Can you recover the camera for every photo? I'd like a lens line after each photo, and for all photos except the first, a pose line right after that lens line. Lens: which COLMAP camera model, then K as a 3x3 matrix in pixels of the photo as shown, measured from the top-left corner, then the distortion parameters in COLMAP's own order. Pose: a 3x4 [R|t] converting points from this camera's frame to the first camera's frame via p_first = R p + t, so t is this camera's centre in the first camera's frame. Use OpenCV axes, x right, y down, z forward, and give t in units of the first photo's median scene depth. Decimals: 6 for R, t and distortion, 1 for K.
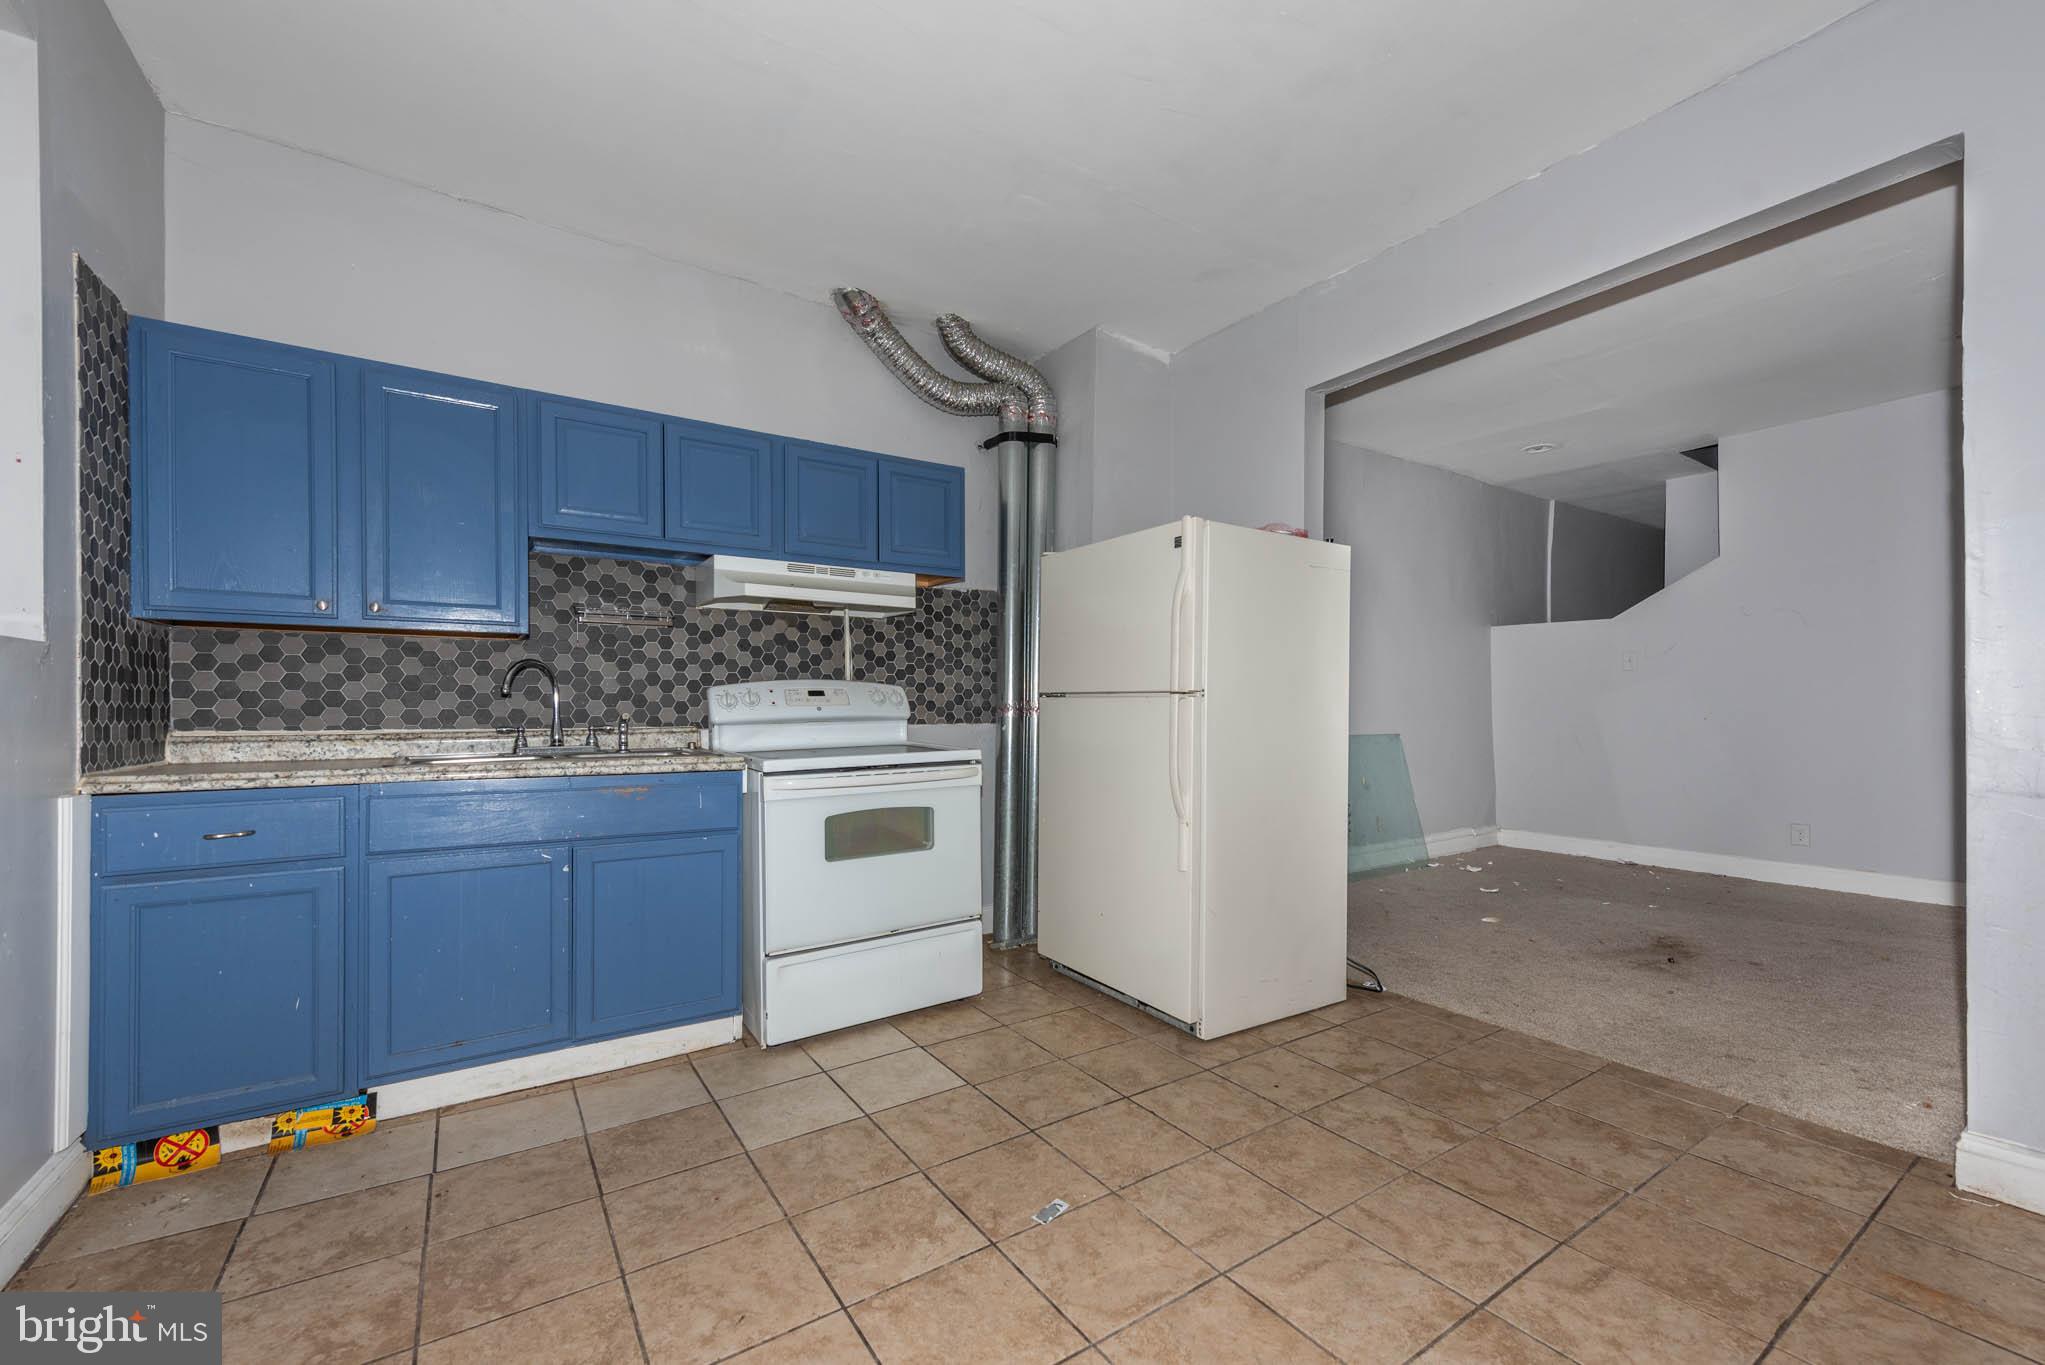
lens RADIAL K [[828.4, 0, 1011.8], [0, 828.4, 704.8], [0, 0, 1]] dist [0.013059, -0.001537]
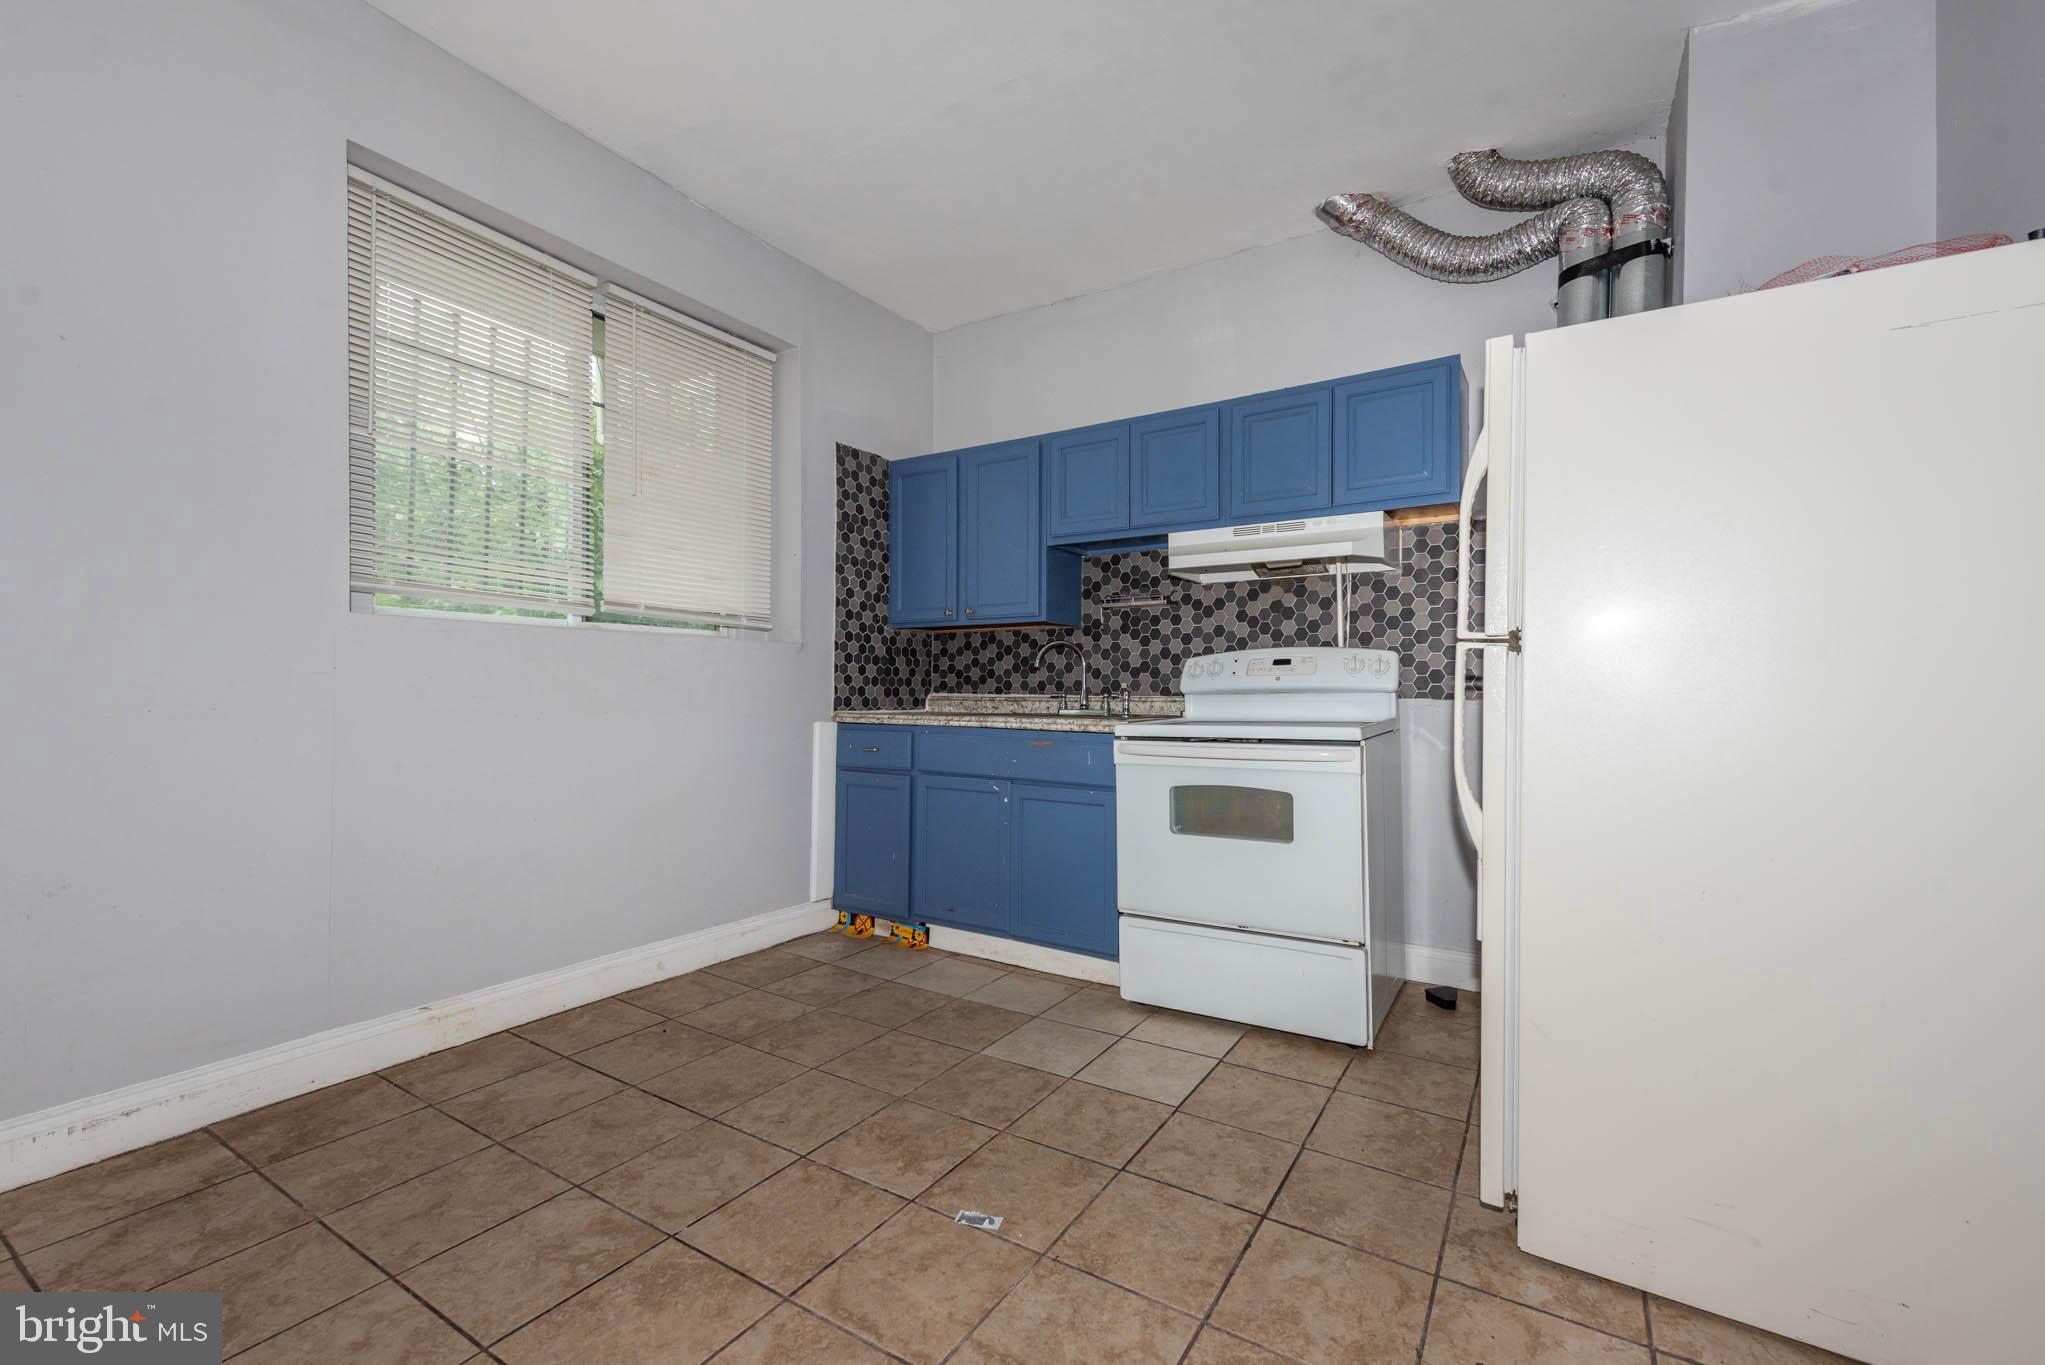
lens RADIAL K [[828.4, 0, 1034.7], [0, 828.4, 686.7], [0, 0, 1]] dist [0.013059, -0.001537]
pose [[0.429404, -0.000267, -0.903113, 0.573750], [-0.003729, 0.999991, -0.002069, 0.019461], [0.903105, 0.004256, 0.429399, 0.427202]]
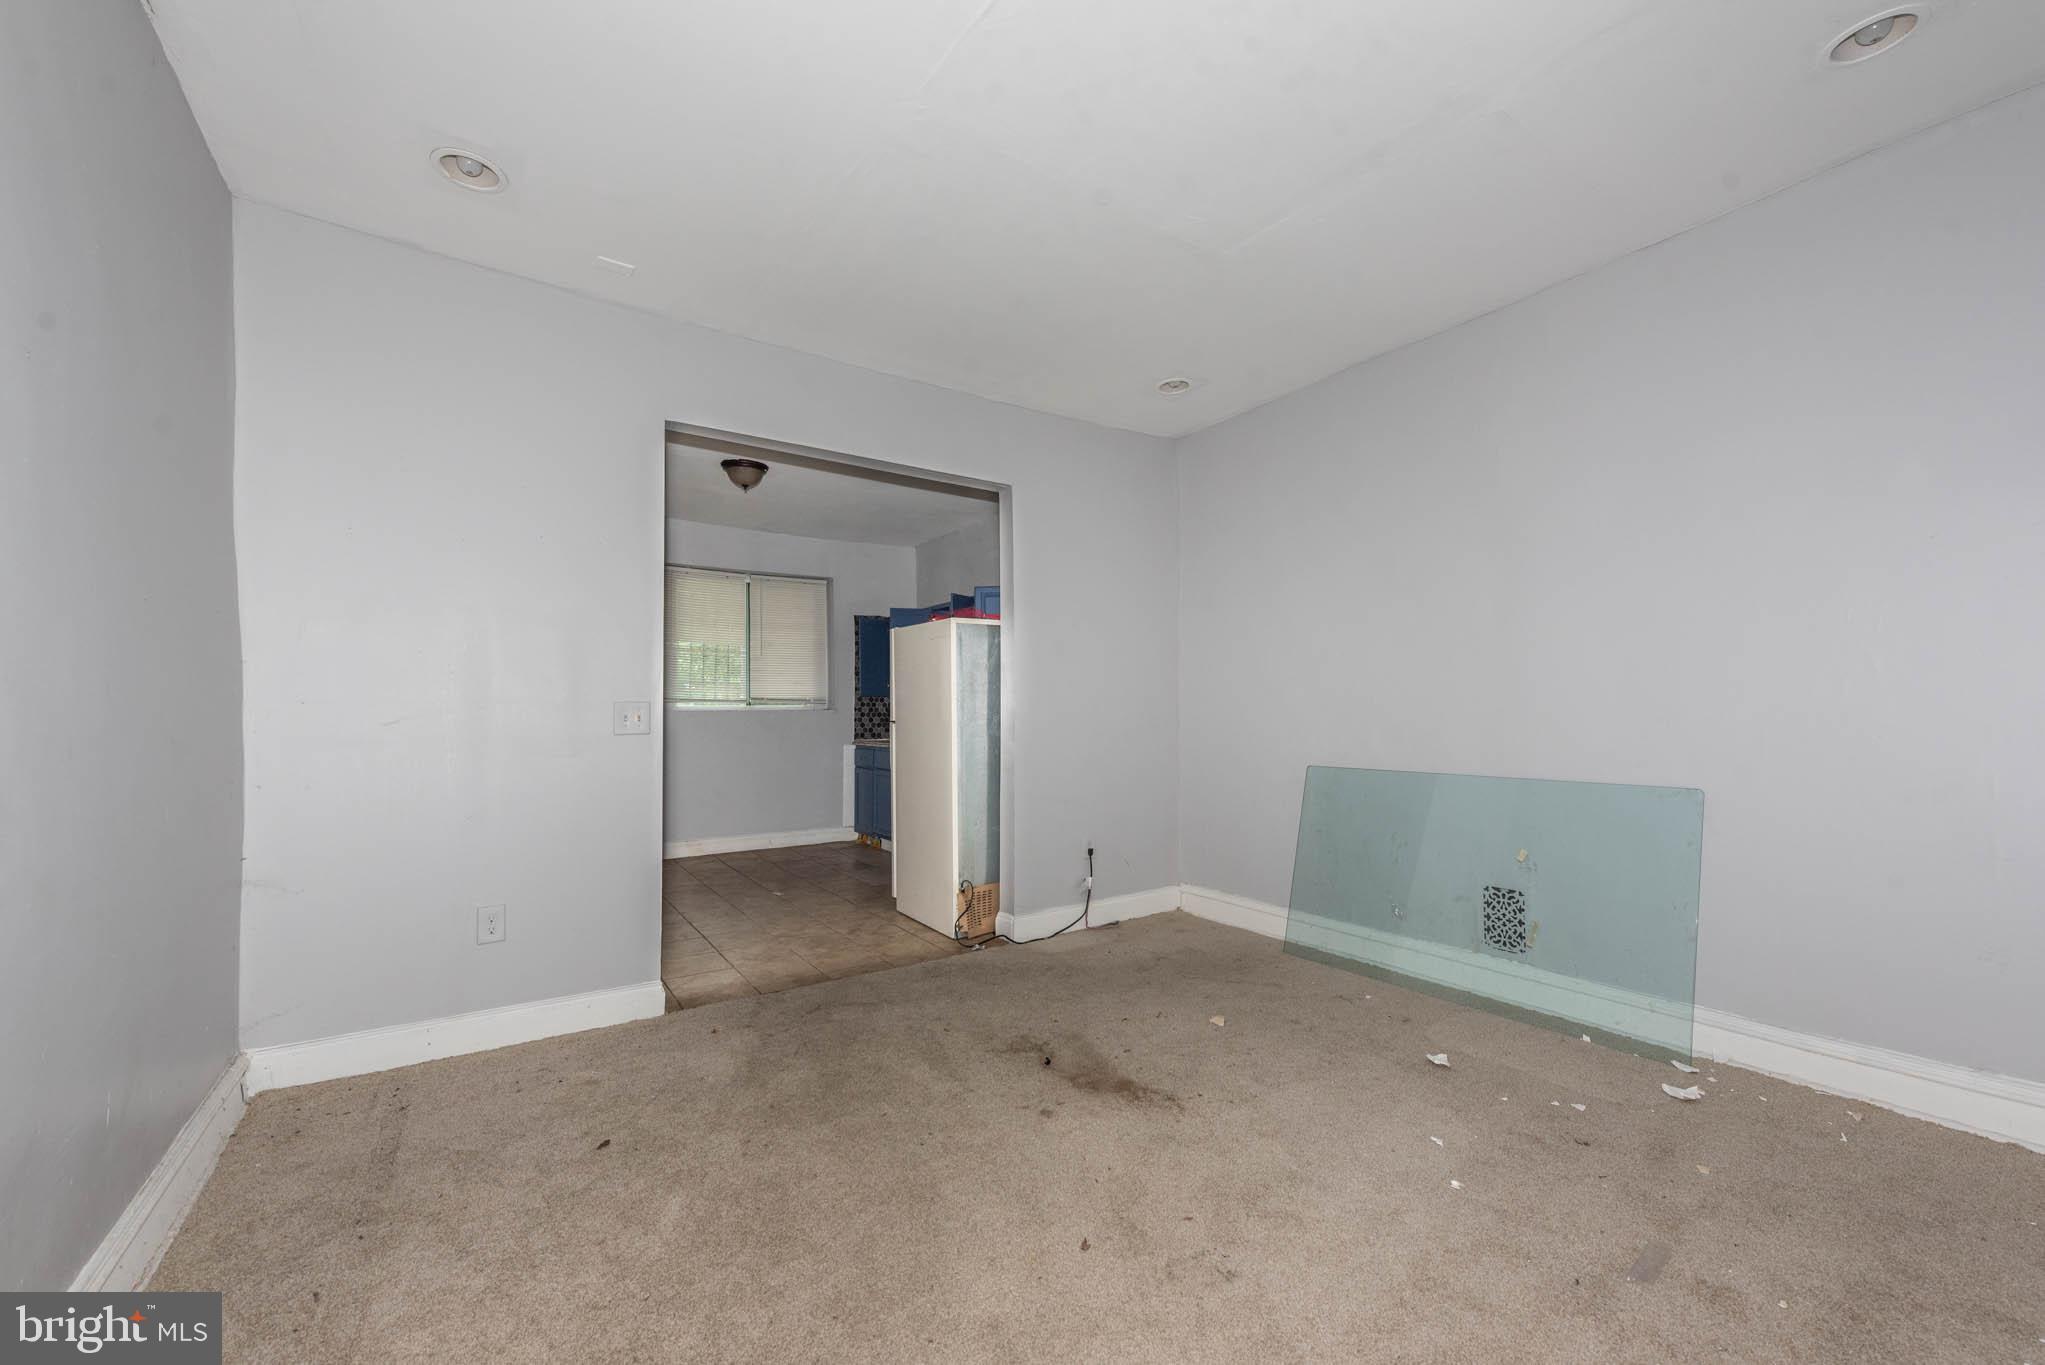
lens RADIAL K [[828.4, 0, 1005.8], [0, 828.4, 700.3], [0, 0, 1]] dist [0.013059, -0.001537]
pose [[-0.016181, -0.006704, -0.999847, 2.123087], [0.011460, 0.999911, -0.006890, -0.054624], [0.999803, -0.011570, -0.016103, 1.294541]]
